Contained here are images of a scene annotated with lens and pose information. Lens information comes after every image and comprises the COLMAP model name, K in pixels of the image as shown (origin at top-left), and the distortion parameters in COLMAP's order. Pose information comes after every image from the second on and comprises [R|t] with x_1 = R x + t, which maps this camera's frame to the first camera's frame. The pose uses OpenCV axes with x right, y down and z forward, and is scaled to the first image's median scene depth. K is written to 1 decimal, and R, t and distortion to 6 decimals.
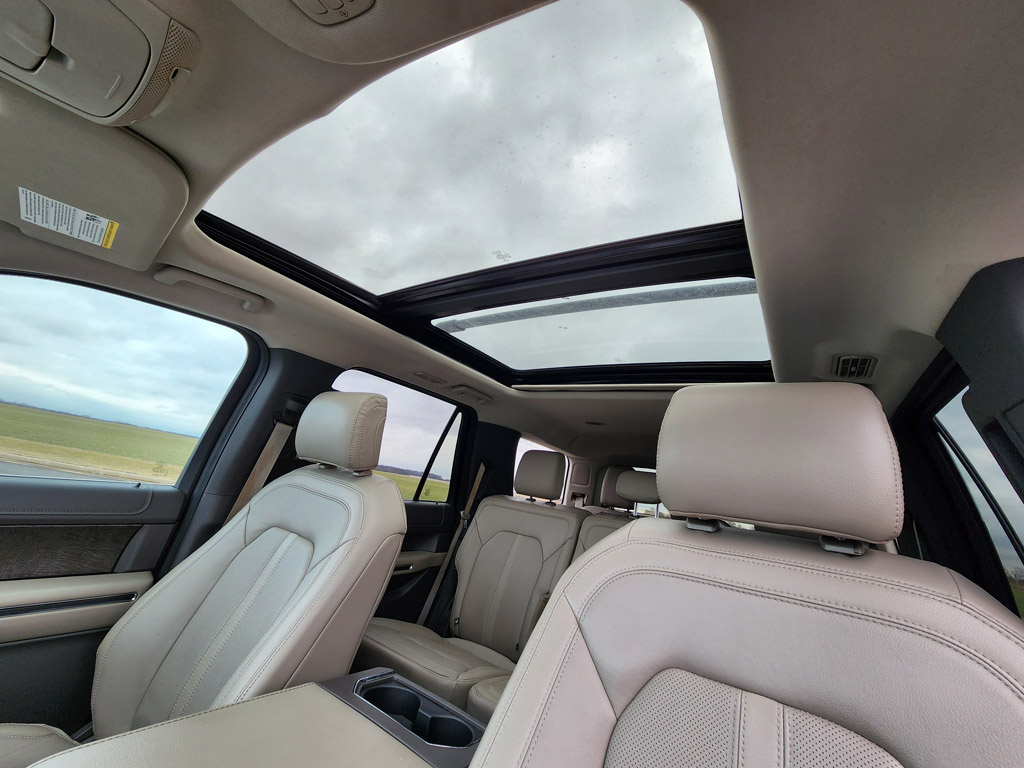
lens RADIAL K [[418.3, 0, 509.5], [0, 418.3, 377.3], [0, 0, 1]] dist [-0.000189, 0.001280]
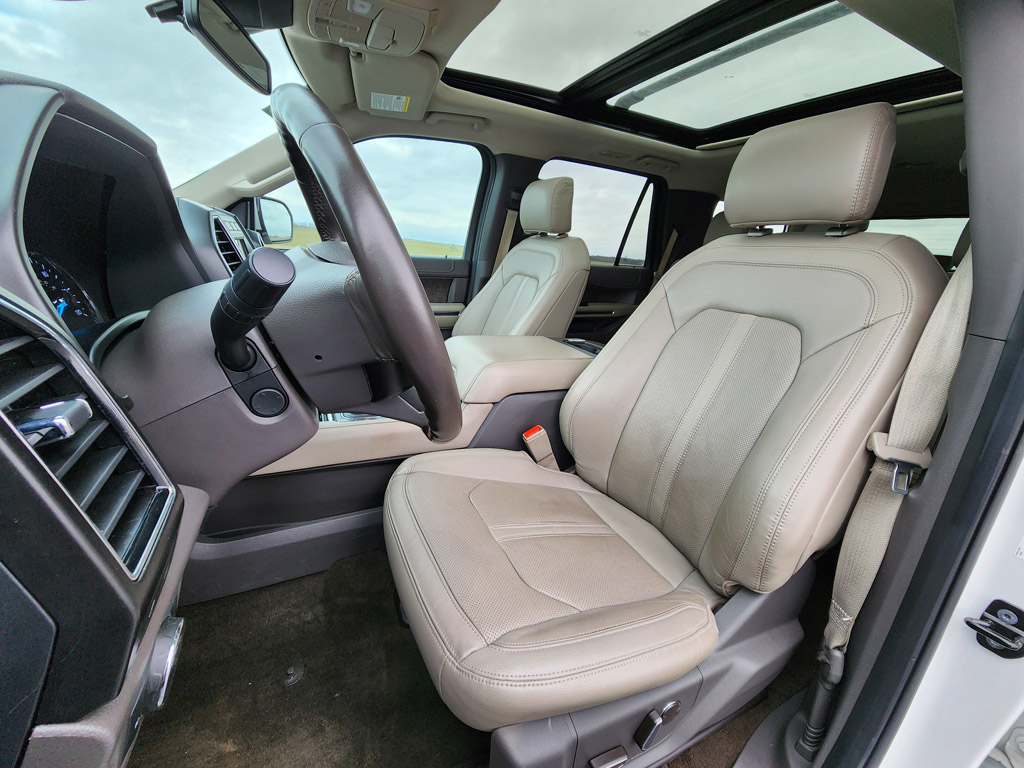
lens RADIAL K [[418.3, 0, 509.5], [0, 418.3, 377.3], [0, 0, 1]] dist [-0.000189, 0.001280]
pose [[0.864138, 0.067660, -0.498687, 0.252713], [0.174924, 0.888754, 0.423696, 0.009859], [0.471877, -0.453364, 0.756170, -0.428826]]
